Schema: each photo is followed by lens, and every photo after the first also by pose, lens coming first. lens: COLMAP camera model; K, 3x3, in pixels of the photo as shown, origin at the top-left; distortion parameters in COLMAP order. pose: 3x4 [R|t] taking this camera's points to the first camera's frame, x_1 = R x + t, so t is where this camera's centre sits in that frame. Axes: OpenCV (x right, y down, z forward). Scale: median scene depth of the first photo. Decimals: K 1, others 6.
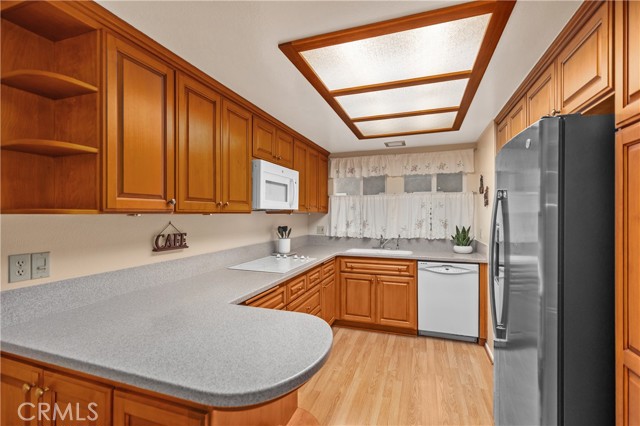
lens RADIAL K [[289.6, 0, 319.3], [0, 289.6, 213.3], [0, 0, 1]] dist [0.011131, -0.001983]
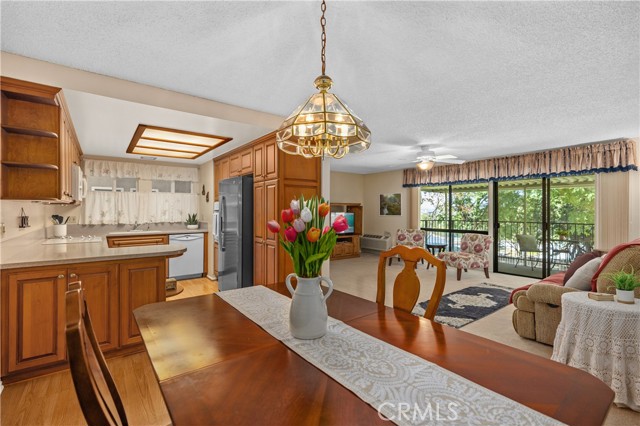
lens RADIAL K [[289.6, 0, 319.9], [0, 289.6, 211.6], [0, 0, 1]] dist [0.011131, -0.001983]
pose [[0.546674, -0.005298, 0.837329, -0.802687], [-0.000019, 0.999980, 0.006340, 0.034568], [-0.837346, -0.003482, 0.546663, -0.853340]]
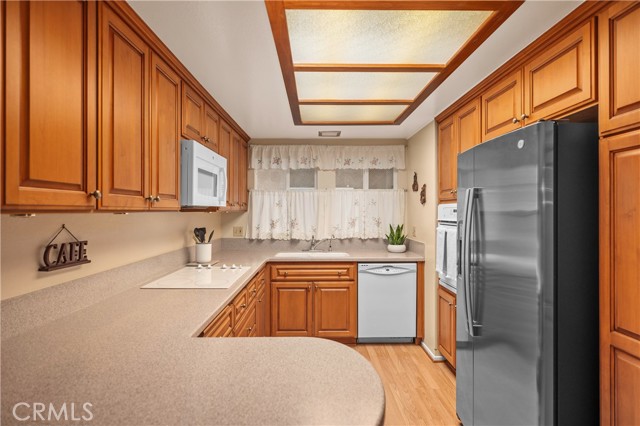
lens RADIAL K [[332.3, 0, 317.8], [0, 332.3, 210.0], [0, 0, 1]] dist [0.000754, 0.001492]
pose [[0.938249, -0.000048, 0.345960, -0.206688], [0.000976, 0.999996, -0.002508, -0.002005], [-0.345959, 0.002691, 0.938246, 0.078974]]
